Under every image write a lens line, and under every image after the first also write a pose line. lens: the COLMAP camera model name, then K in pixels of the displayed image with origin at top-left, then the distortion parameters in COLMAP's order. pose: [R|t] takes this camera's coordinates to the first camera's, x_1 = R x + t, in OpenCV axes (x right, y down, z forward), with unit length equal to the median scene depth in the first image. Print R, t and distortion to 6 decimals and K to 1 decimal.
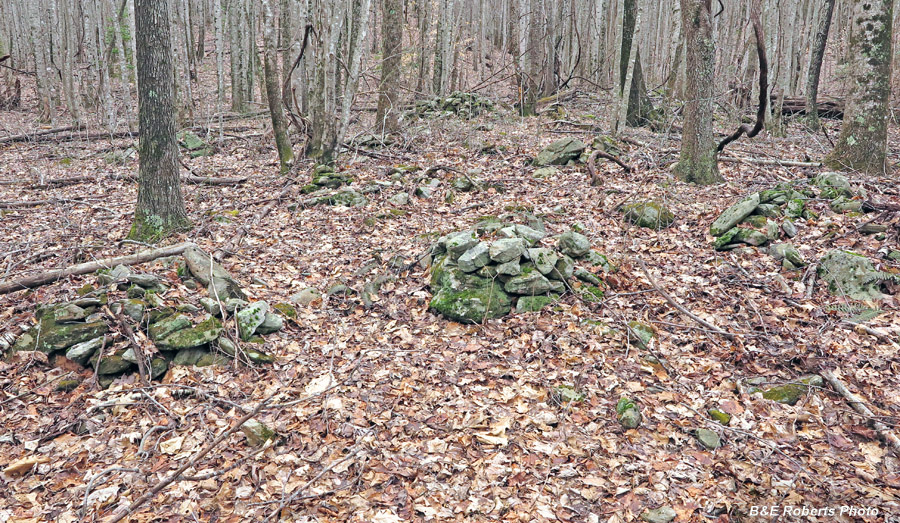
lens RADIAL K [[669.9, 0, 448.0], [0, 669.9, 264.7], [0, 0, 1]] dist [-0.013858, 0.009436]
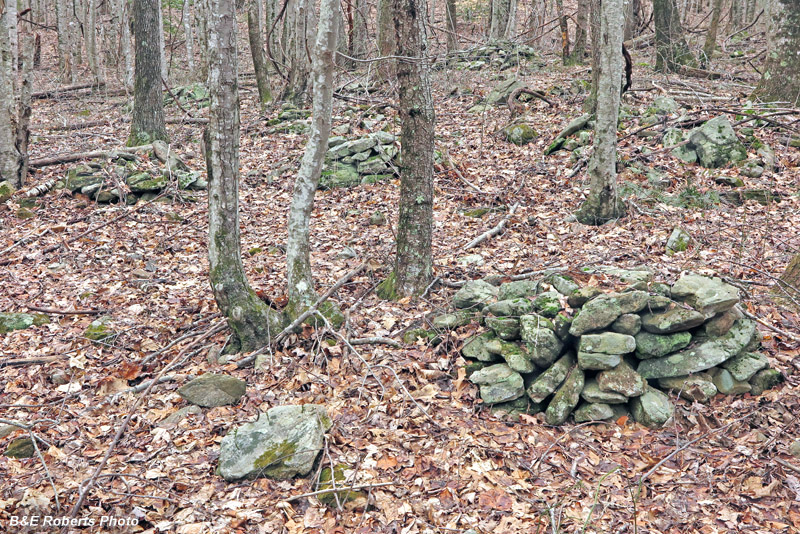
lens RADIAL K [[945.2, 0, 400.6], [0, 945.2, 265.9], [0, 0, 1]] dist [0.017994, 0.000000]
pose [[0.980865, 0.025328, -0.193035, 0.471067], [-0.029446, 0.999395, -0.018493, 0.226464], [0.192450, 0.023823, 0.981018, -0.816816]]
